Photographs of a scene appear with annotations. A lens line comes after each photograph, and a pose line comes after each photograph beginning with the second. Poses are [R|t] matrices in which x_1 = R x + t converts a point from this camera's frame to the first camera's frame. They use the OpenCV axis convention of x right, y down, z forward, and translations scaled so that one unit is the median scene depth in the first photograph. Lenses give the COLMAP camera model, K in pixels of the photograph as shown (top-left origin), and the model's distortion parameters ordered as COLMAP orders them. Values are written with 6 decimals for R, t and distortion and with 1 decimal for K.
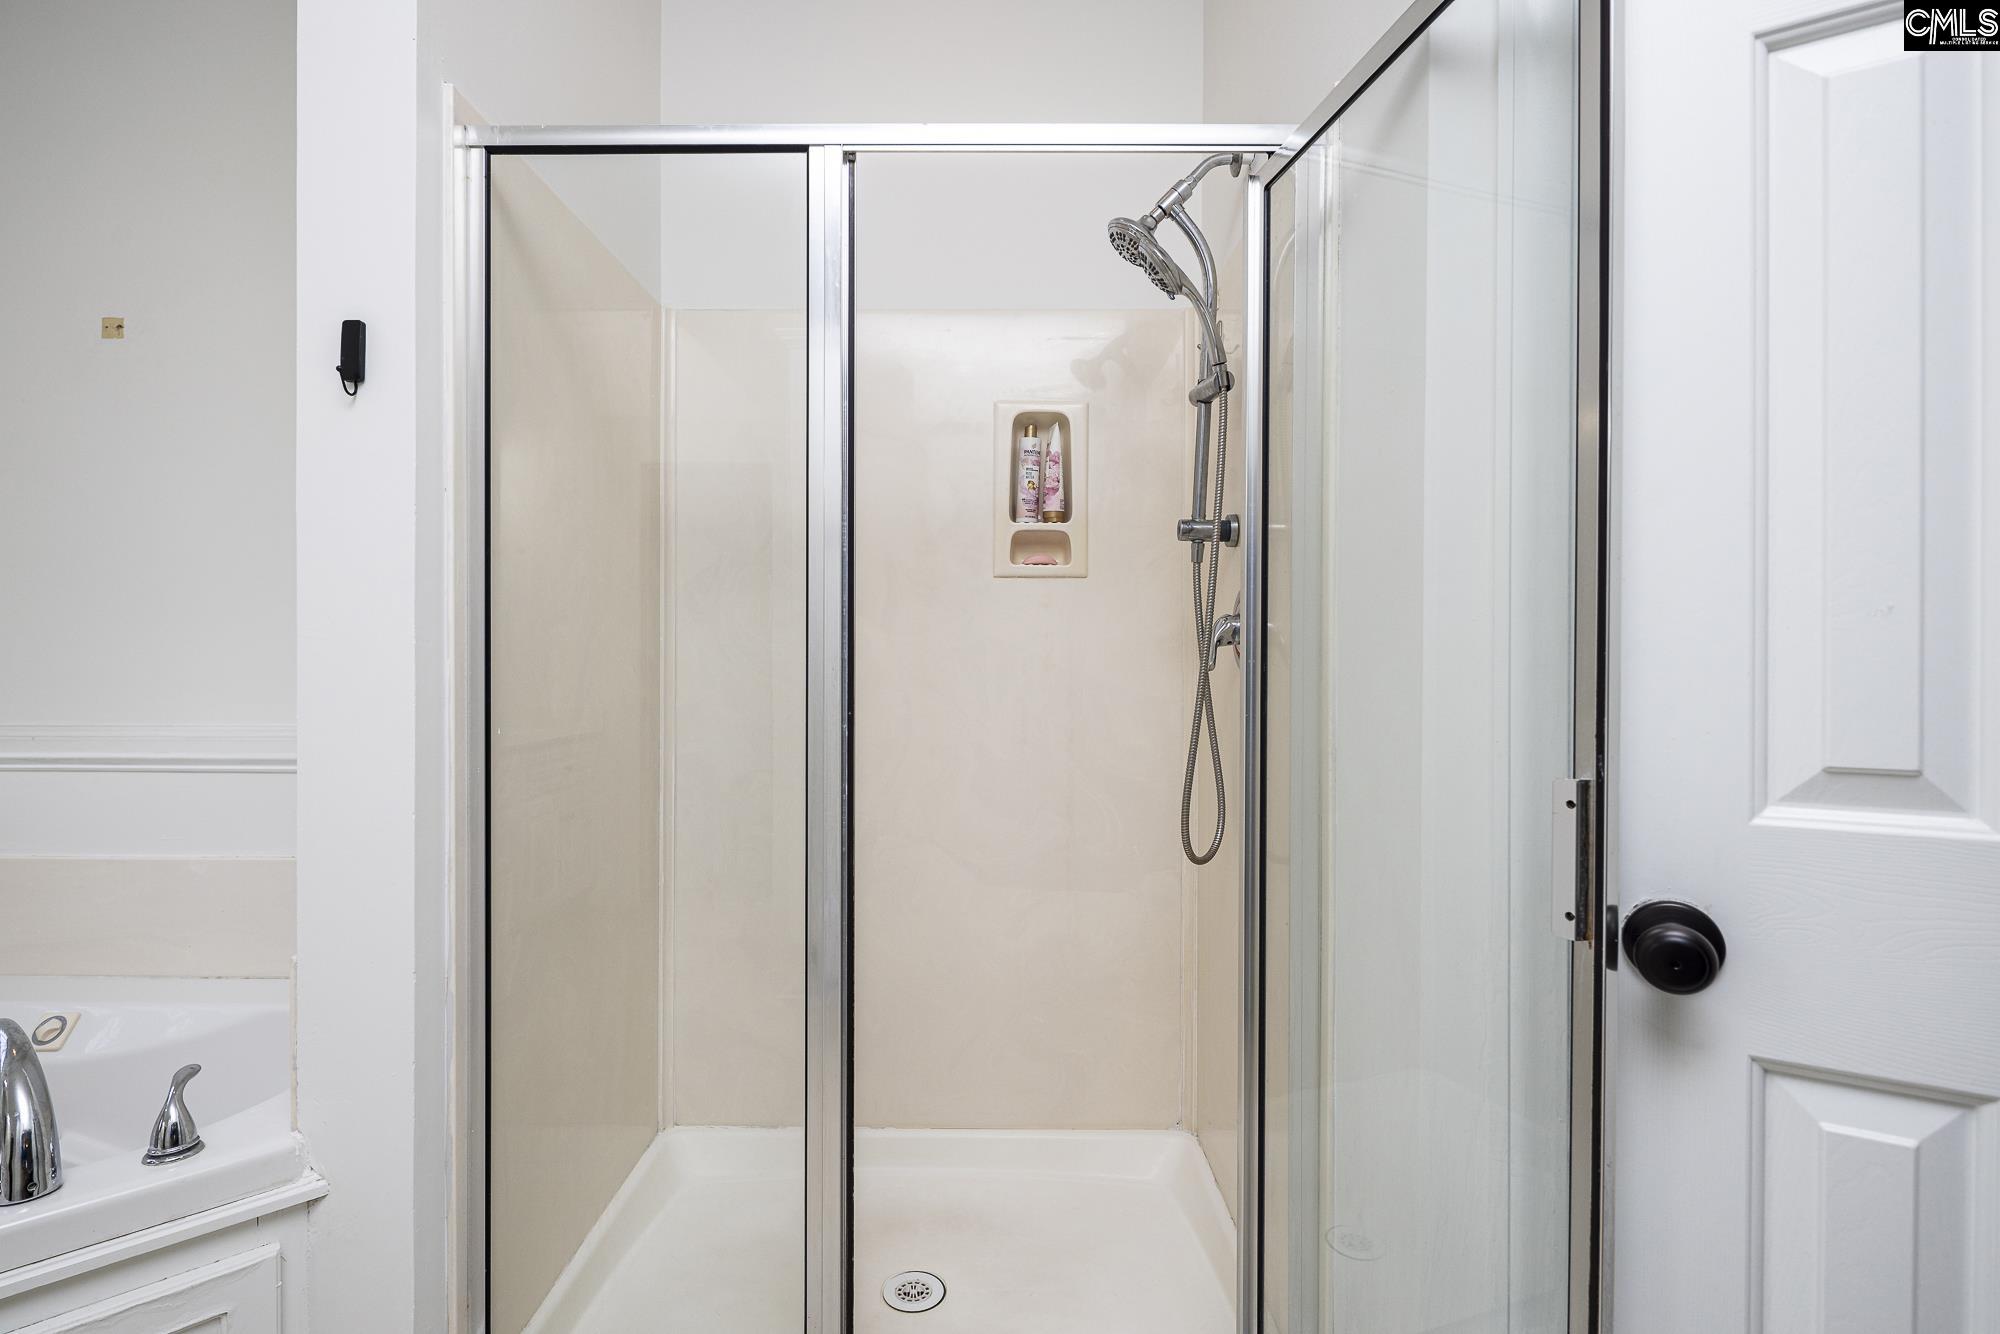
lens RADIAL K [[969.1, 0, 995.5], [0, 969.1, 656.8], [0, 0, 1]] dist [-0.000289, -0.001941]
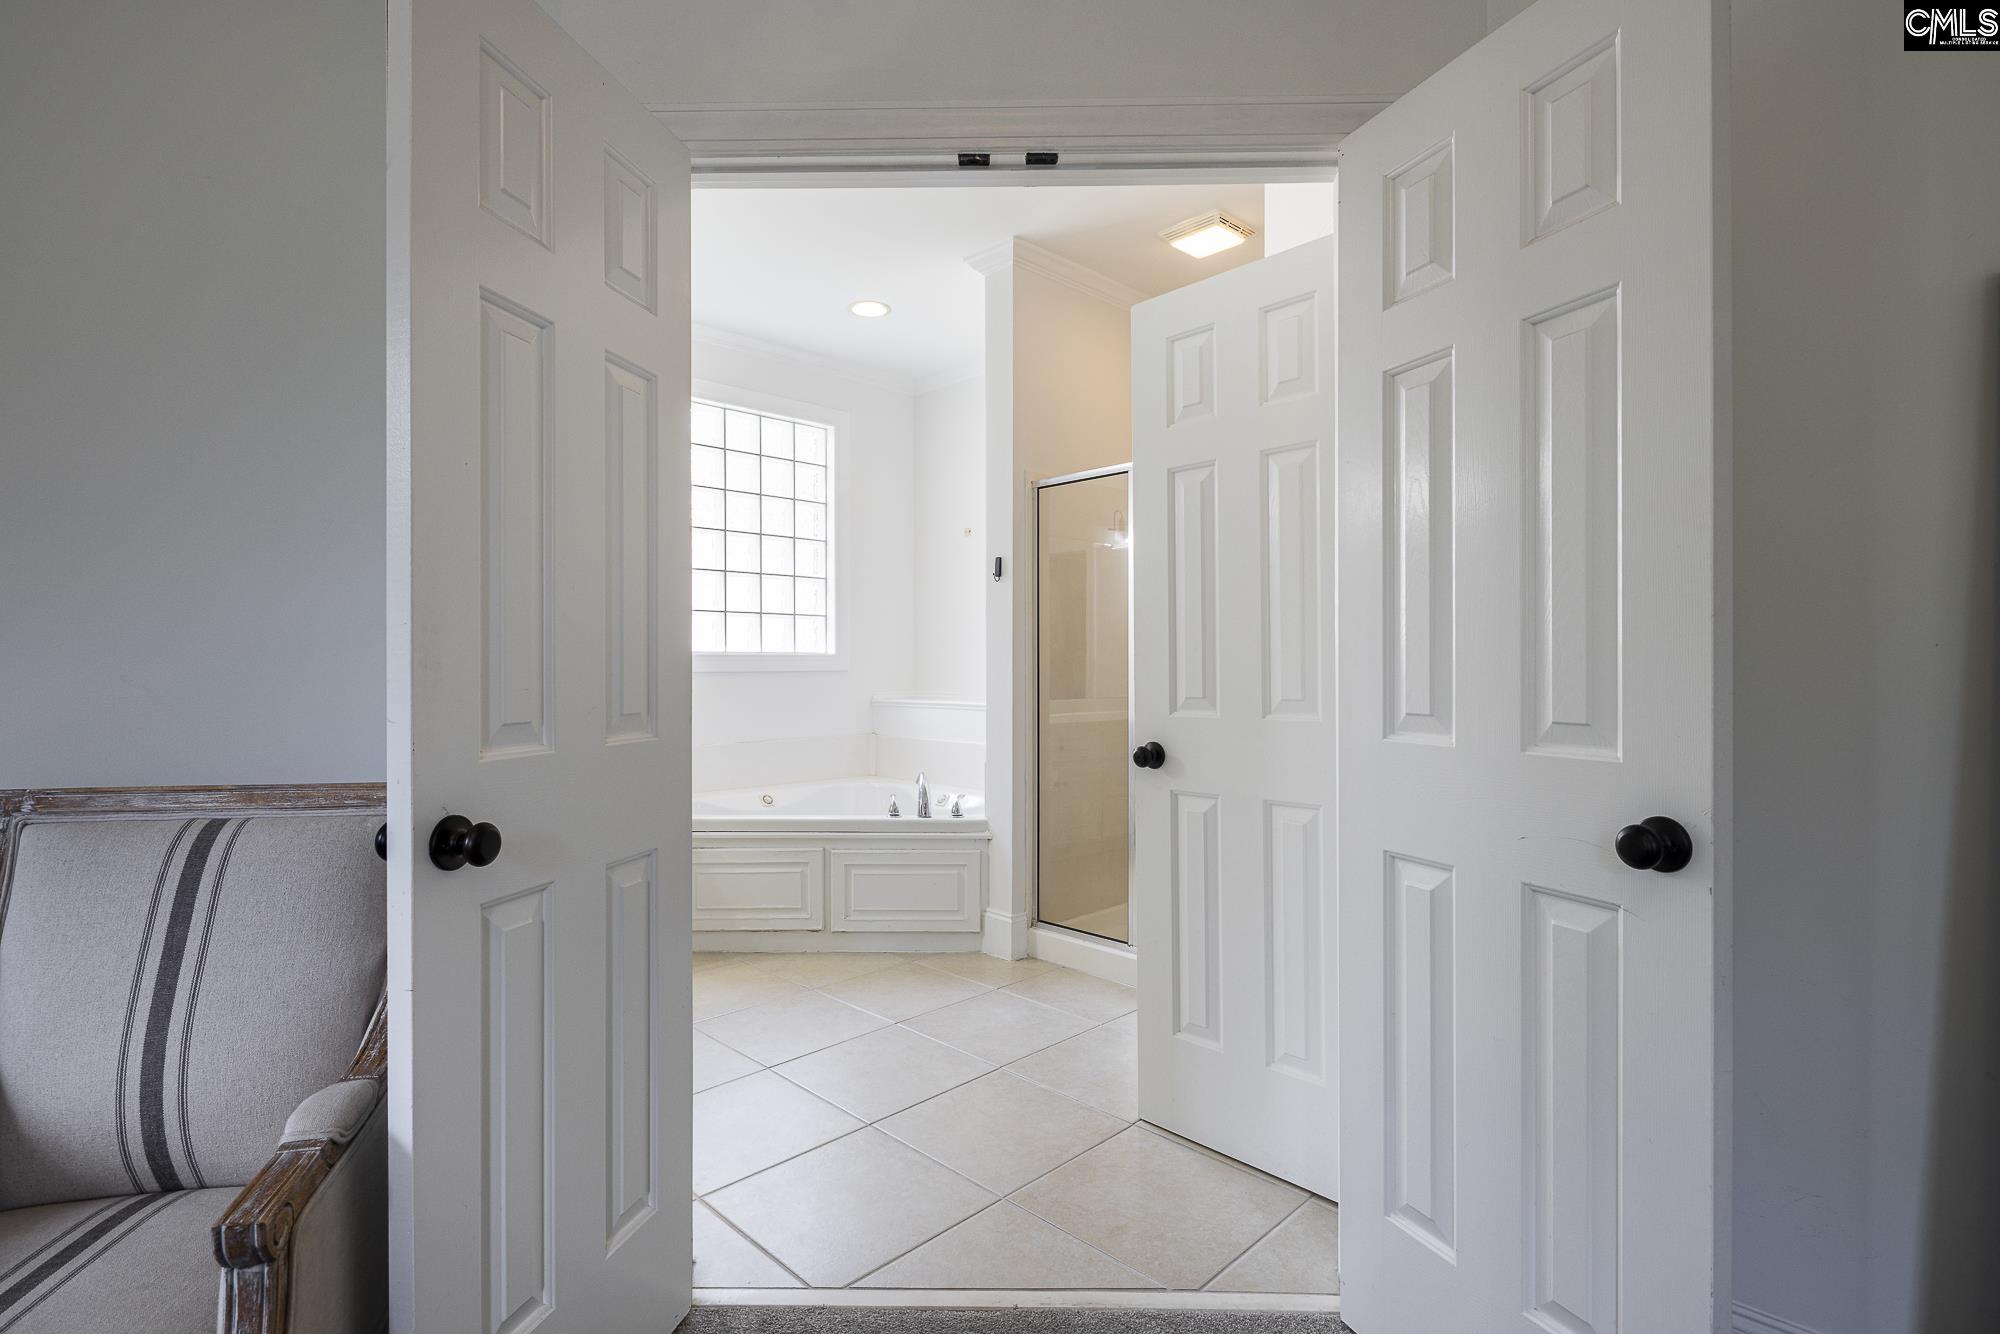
lens RADIAL K [[969.1, 0, 995.5], [0, 969.1, 656.8], [0, 0, 1]] dist [-0.000289, -0.001941]
pose [[0.697843, -0.030311, -0.715609, 1.487319], [0.023732, 0.999534, -0.019194, -0.001659], [0.715858, -0.003589, 0.698237, -1.080433]]
